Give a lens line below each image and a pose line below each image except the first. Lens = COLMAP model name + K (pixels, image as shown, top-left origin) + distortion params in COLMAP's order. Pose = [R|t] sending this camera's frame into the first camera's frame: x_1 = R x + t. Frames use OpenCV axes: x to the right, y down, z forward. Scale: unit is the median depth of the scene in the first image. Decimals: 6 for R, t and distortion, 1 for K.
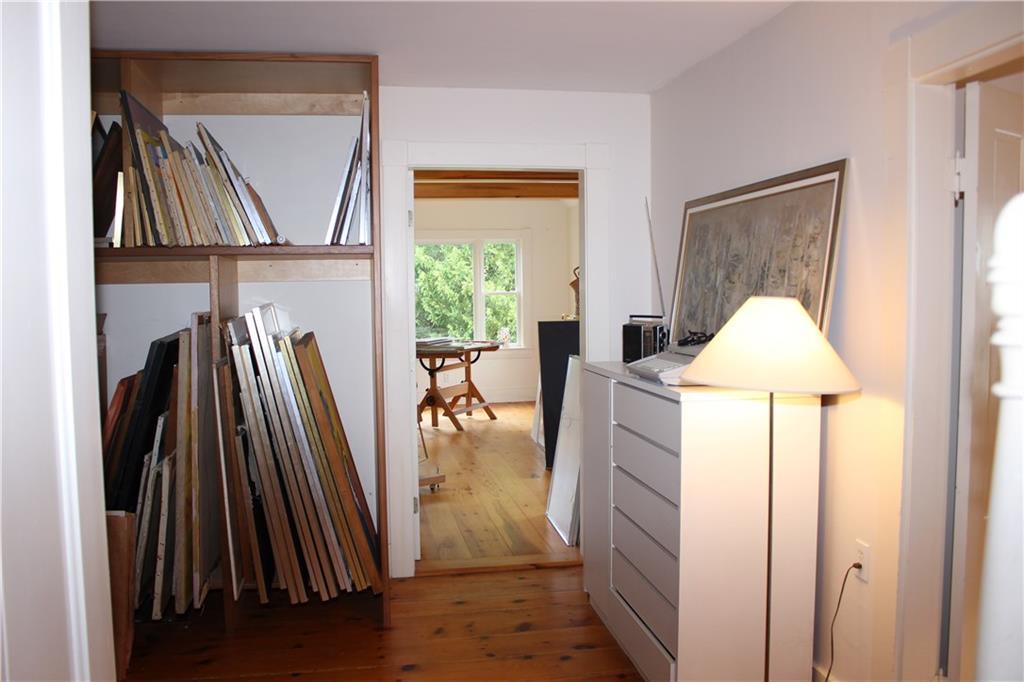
lens RADIAL K [[853.9, 0, 512.0], [0, 853.9, 341.0], [0, 0, 1]] dist [-0.202234, -0.000207]
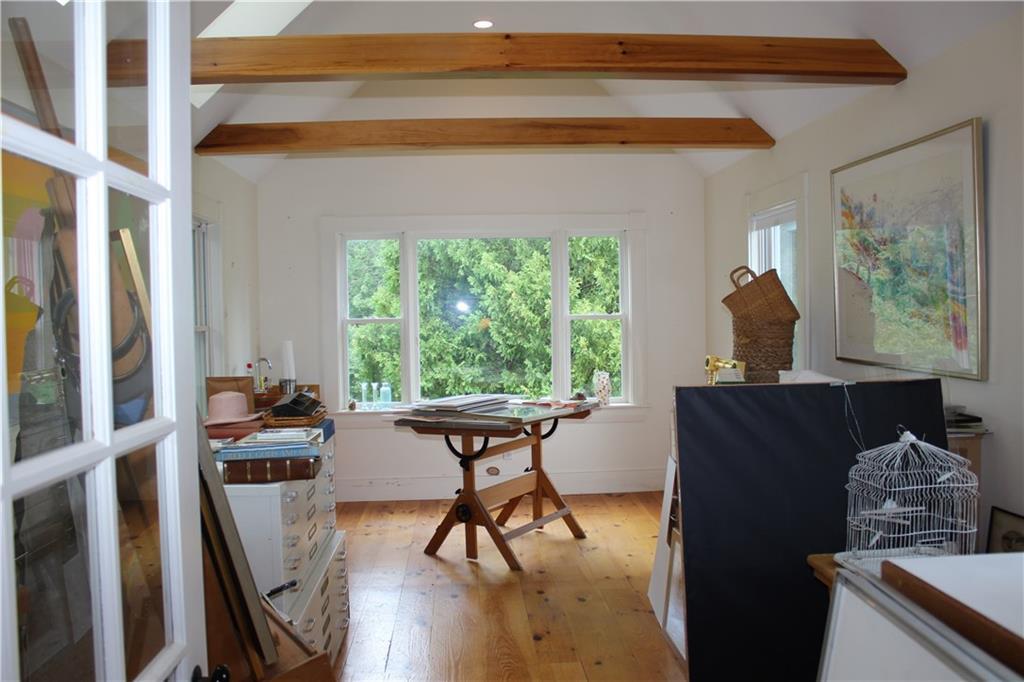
lens RADIAL K [[853.9, 0, 512.0], [0, 853.9, 341.0], [0, 0, 1]] dist [-0.202234, -0.000207]
pose [[0.992531, 0.004397, -0.121914, 0.001420], [-0.007507, 0.999658, -0.025063, -0.024406], [0.121762, 0.025791, 0.992224, 0.418792]]
